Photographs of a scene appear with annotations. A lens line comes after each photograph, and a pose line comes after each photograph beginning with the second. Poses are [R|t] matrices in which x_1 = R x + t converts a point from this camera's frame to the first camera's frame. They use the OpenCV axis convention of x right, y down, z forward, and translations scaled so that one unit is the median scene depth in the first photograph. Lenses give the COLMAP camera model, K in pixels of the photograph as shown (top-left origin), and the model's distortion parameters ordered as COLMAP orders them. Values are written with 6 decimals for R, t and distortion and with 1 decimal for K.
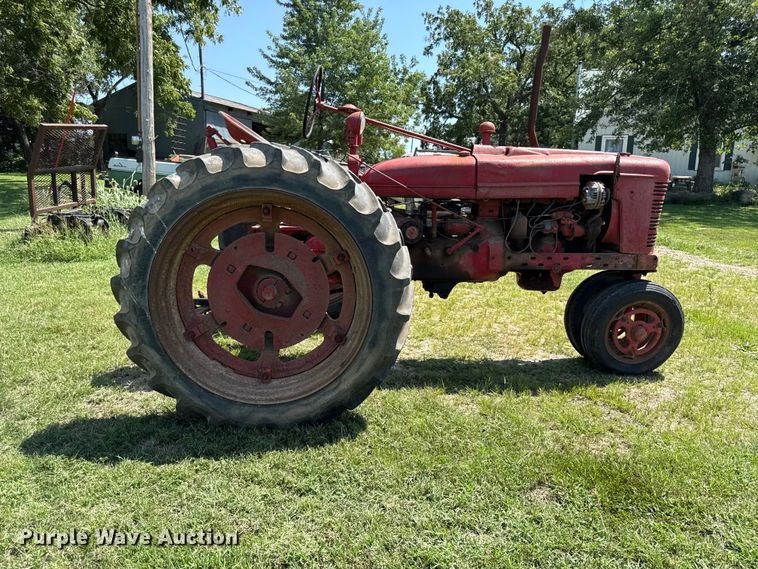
lens RADIAL K [[535.3, 0, 385.5], [0, 535.3, 281.7], [0, 0, 1]] dist [0.060111, -0.074041]
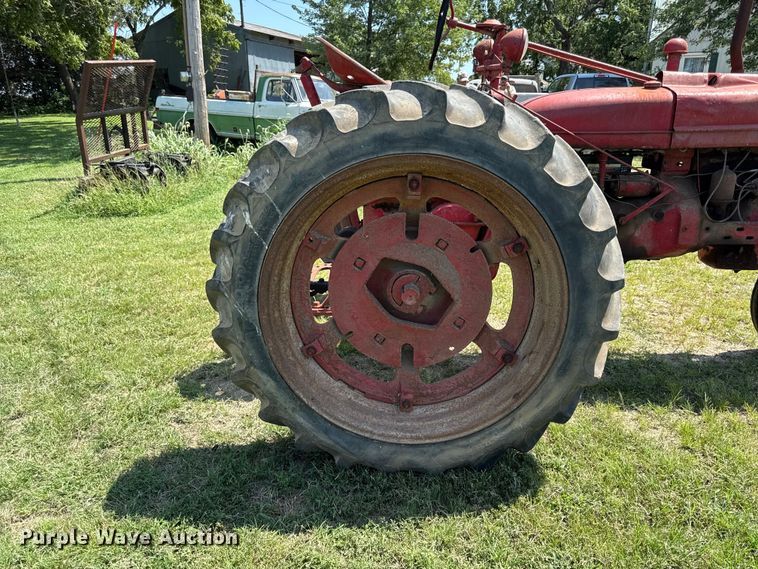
lens RADIAL K [[535.3, 0, 385.3], [0, 535.3, 289.1], [0, 0, 1]] dist [0.060111, -0.074041]
pose [[0.996960, -0.001207, -0.077912, -0.191287], [0.011537, 0.991146, 0.132277, -0.082525], [0.077062, -0.132774, 0.988146, 0.270130]]
